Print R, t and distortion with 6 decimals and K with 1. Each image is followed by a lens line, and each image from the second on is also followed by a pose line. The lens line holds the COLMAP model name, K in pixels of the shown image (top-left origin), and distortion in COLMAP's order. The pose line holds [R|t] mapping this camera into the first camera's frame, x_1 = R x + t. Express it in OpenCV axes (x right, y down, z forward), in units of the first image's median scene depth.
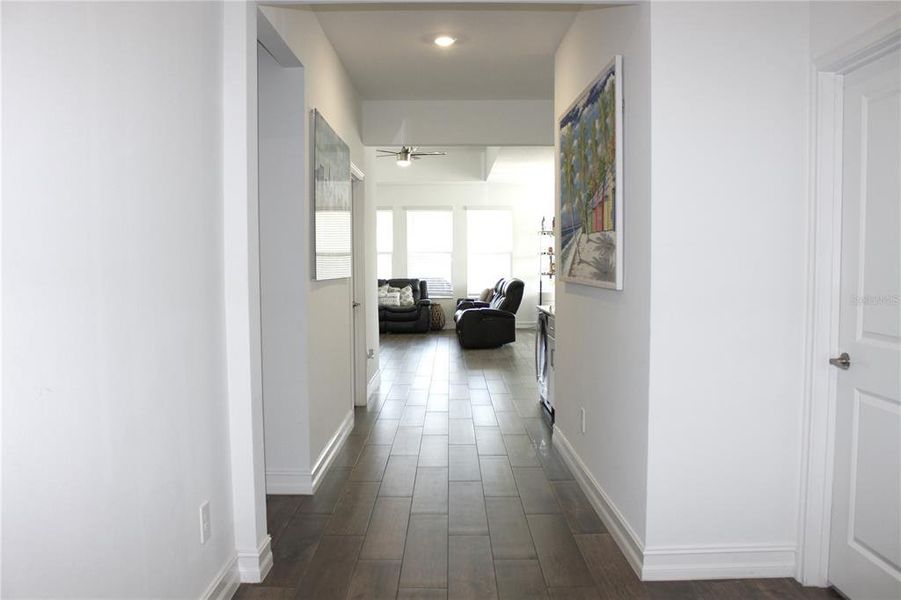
lens RADIAL K [[760.2, 0, 450.2], [0, 760.2, 301.5], [0, 0, 1]] dist [-0.070939, 0.007186]
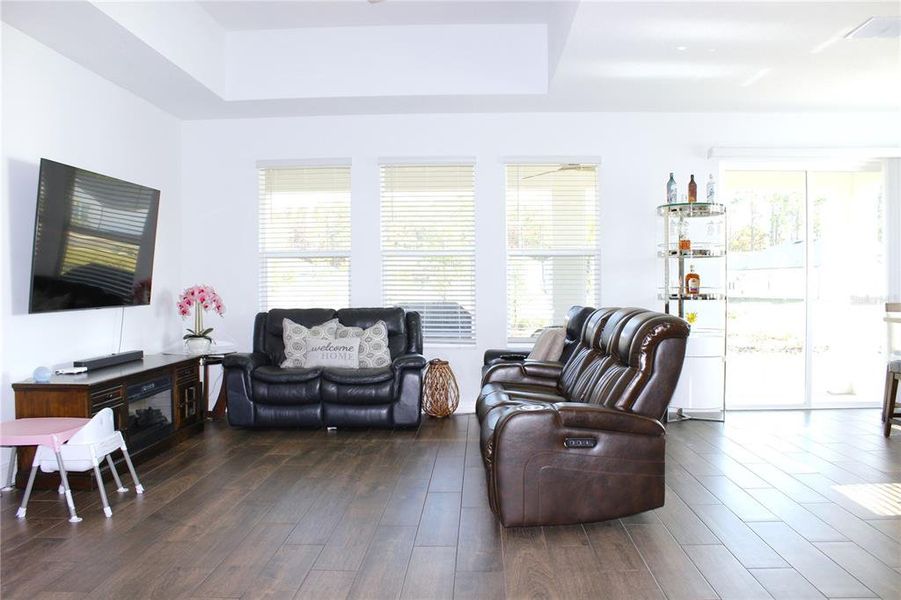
lens RADIAL K [[760.2, 0, 450.8], [0, 760.2, 299.5], [0, 0, 1]] dist [-0.070939, 0.007186]
pose [[0.998498, -0.003342, -0.054692, 0.012384], [0.001707, 0.999551, -0.029909, -0.021062], [0.054767, 0.029770, 0.998055, 0.550116]]
